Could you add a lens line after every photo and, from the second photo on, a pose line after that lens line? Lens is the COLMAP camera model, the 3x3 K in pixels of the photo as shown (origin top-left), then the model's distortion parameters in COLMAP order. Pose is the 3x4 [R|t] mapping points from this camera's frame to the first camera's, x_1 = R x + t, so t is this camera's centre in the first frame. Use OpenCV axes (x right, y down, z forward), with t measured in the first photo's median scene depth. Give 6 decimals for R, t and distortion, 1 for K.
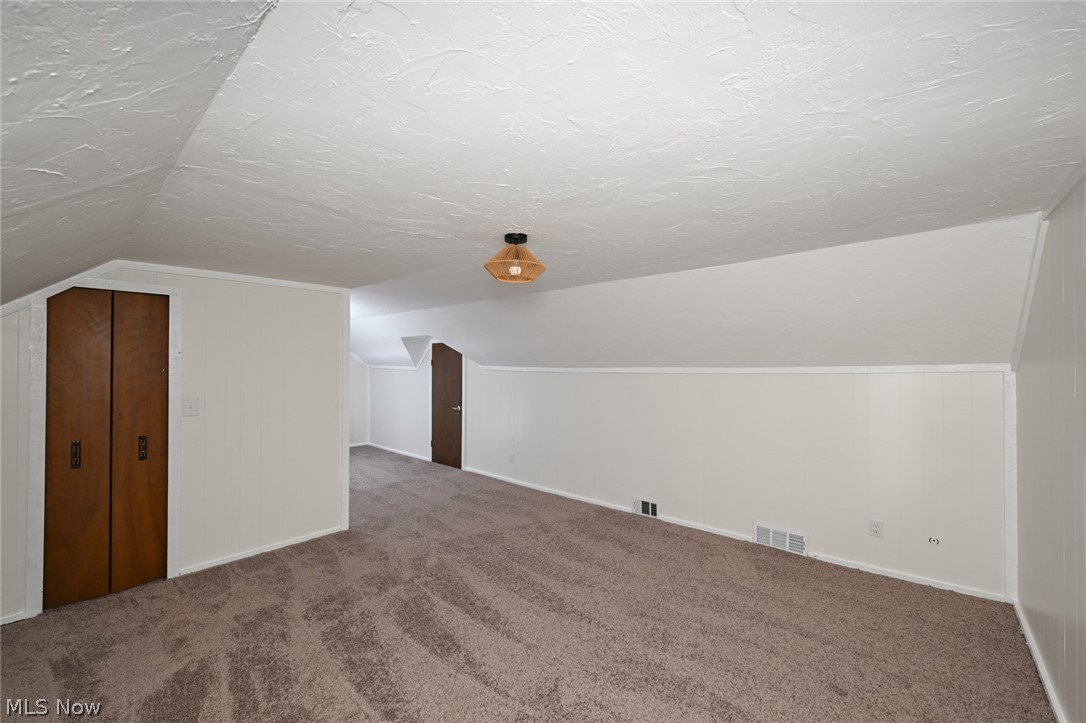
lens RADIAL K [[436.1, 0, 541.7], [0, 436.1, 362.7], [0, 0, 1]] dist [-0.002177, -0.000105]
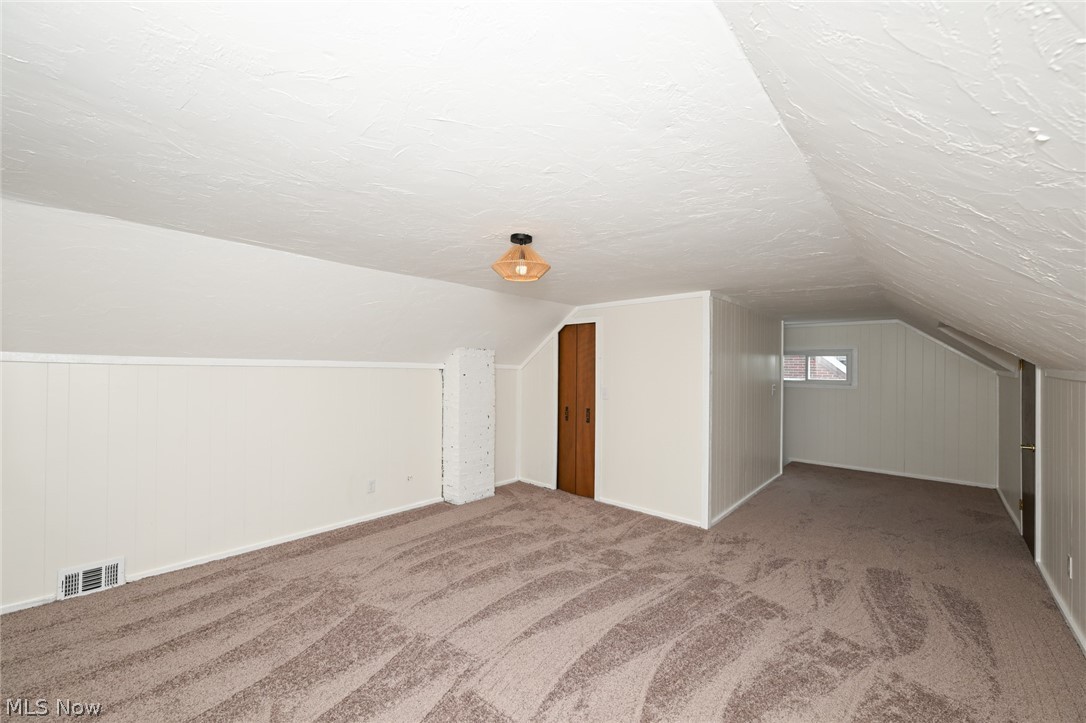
lens RADIAL K [[436.1, 0, 541.7], [0, 436.1, 362.7], [0, 0, 1]] dist [-0.002177, -0.000105]
pose [[-0.001914, -0.014727, -0.999890, 0.796906], [-0.003007, 0.999887, -0.014721, 0.019367], [0.999994, 0.002978, -0.001958, 0.862484]]
